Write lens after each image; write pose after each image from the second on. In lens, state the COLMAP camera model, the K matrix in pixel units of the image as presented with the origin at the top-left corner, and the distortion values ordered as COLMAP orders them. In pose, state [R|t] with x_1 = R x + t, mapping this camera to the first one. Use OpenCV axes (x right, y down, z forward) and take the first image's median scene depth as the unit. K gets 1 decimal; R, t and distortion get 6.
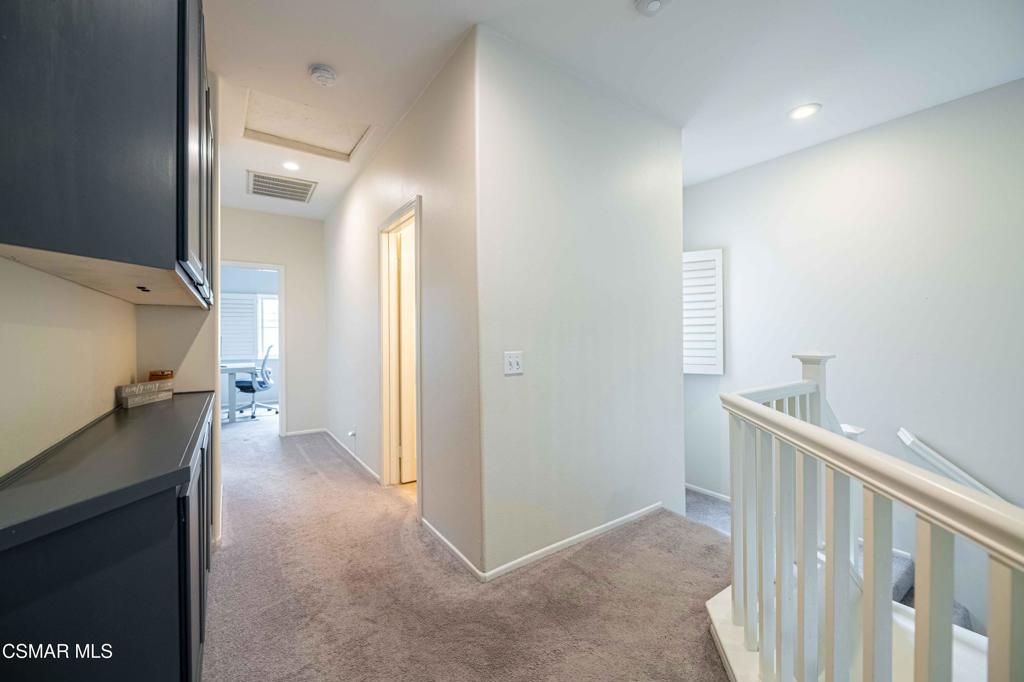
lens RADIAL K [[407.9, 0, 516.3], [0, 407.9, 340.0], [0, 0, 1]] dist [-0.003671, -0.002165]
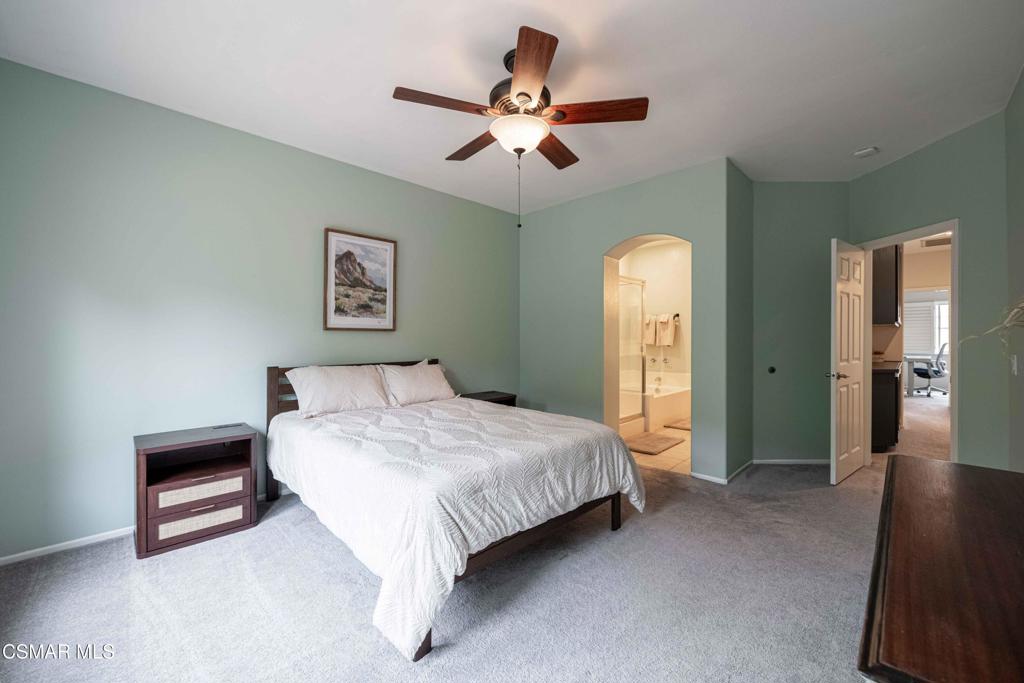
lens RADIAL K [[407.9, 0, 506.0], [0, 407.9, 336.1], [0, 0, 1]] dist [-0.003671, -0.002165]
pose [[0.174850, 0.001208, -0.984594, 0.419273], [-0.003200, 0.999995, 0.000659, -0.005390], [0.984590, 0.003036, 0.174853, -0.598513]]
